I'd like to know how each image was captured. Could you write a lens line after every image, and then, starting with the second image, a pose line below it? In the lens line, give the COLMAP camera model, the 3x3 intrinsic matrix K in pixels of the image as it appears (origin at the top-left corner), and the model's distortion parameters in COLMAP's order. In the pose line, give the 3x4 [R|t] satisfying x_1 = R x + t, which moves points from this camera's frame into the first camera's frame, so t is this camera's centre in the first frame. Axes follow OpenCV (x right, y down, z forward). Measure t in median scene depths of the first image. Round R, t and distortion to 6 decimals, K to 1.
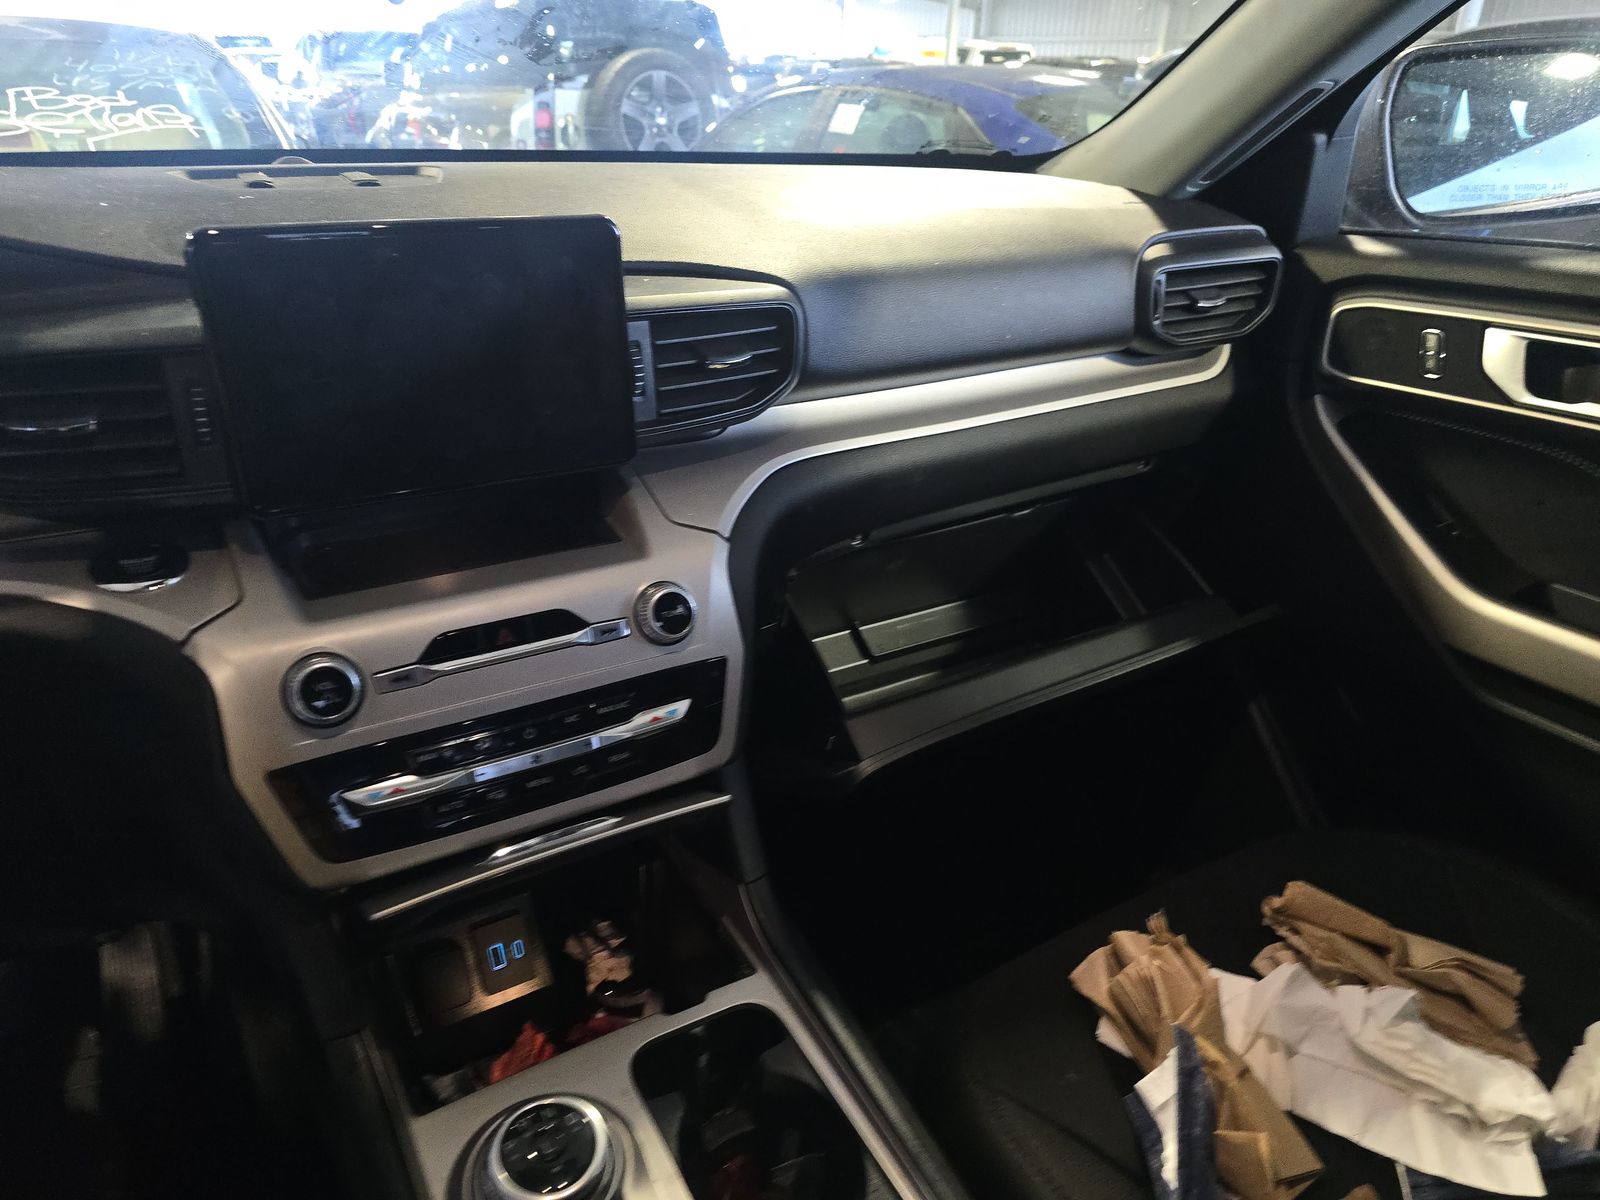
lens RADIAL K [[1056.1, 0, 798.3], [0, 1056.1, 590.4], [0, 0, 1]] dist [0.006252, -0.003561]
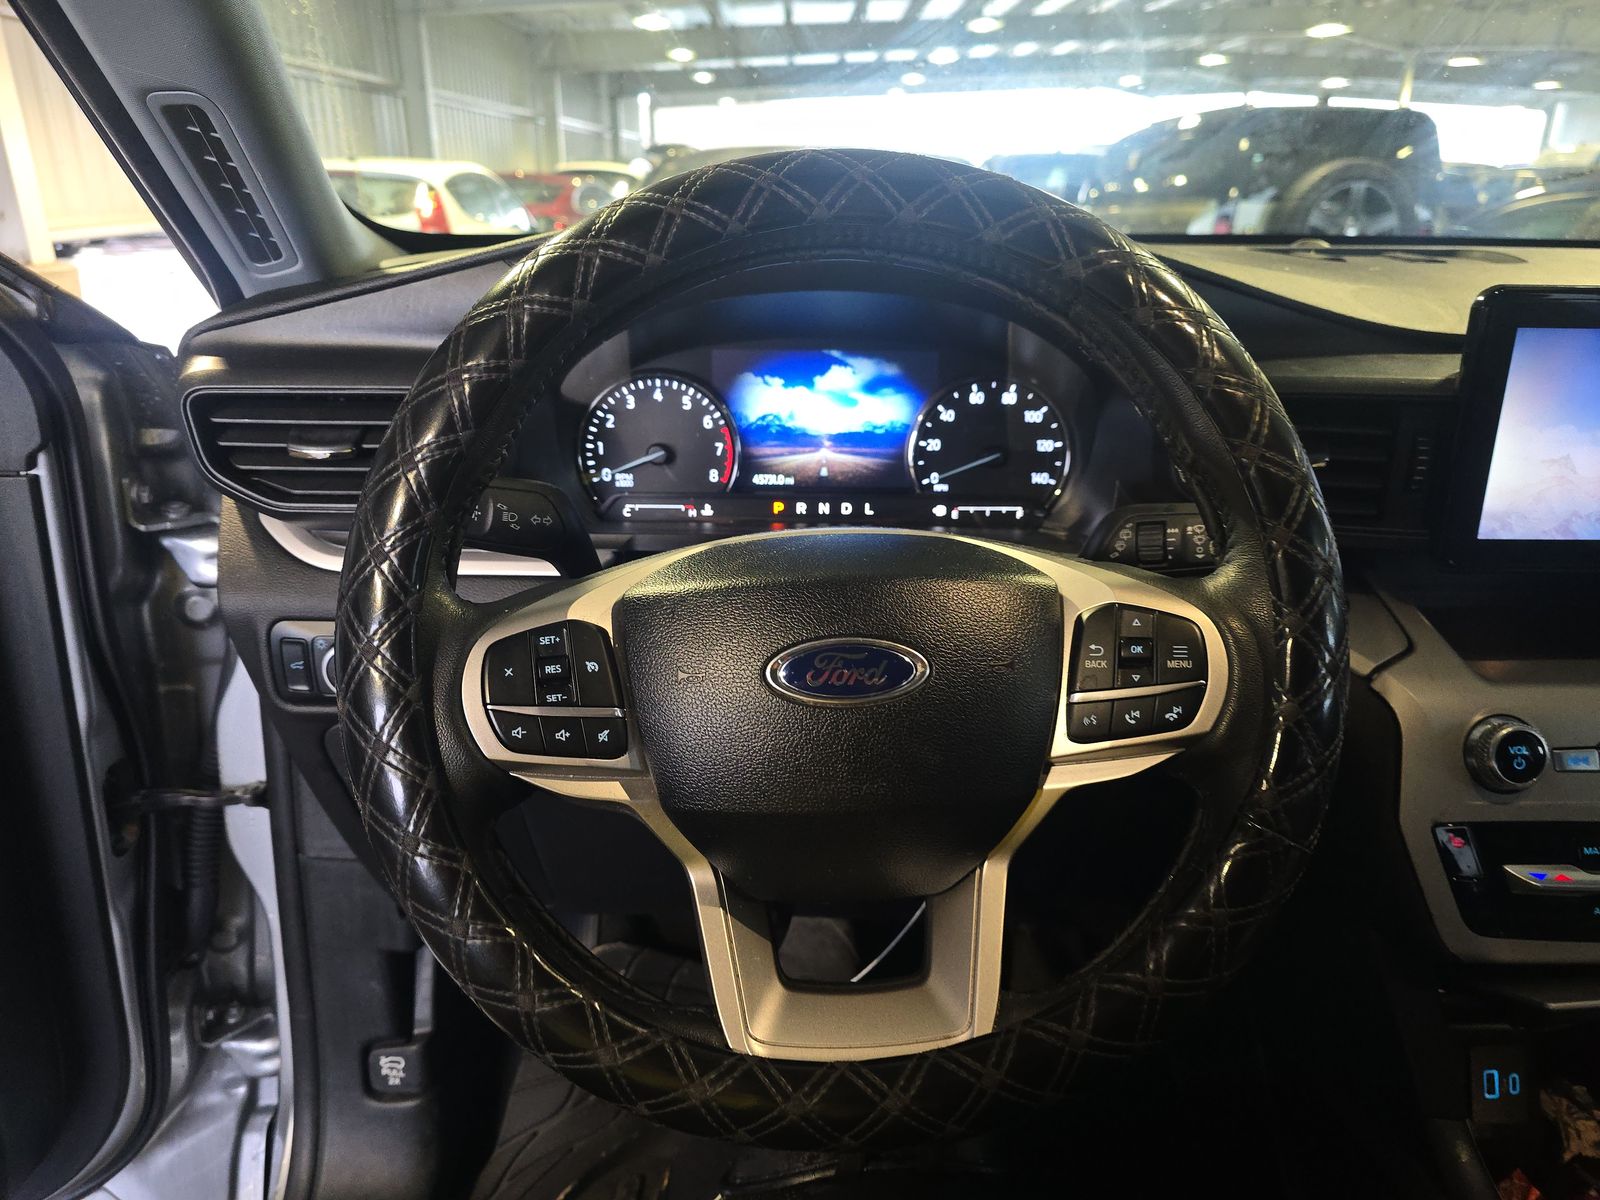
lens RADIAL K [[1056.1, 0, 797.0], [0, 1056.1, 603.0], [0, 0, 1]] dist [0.006252, -0.003561]
pose [[0.861712, 0.170742, -0.477807, -0.365342], [-0.210255, 0.977186, -0.029996, 0.079543], [0.461785, 0.126309, 0.877953, -0.109445]]
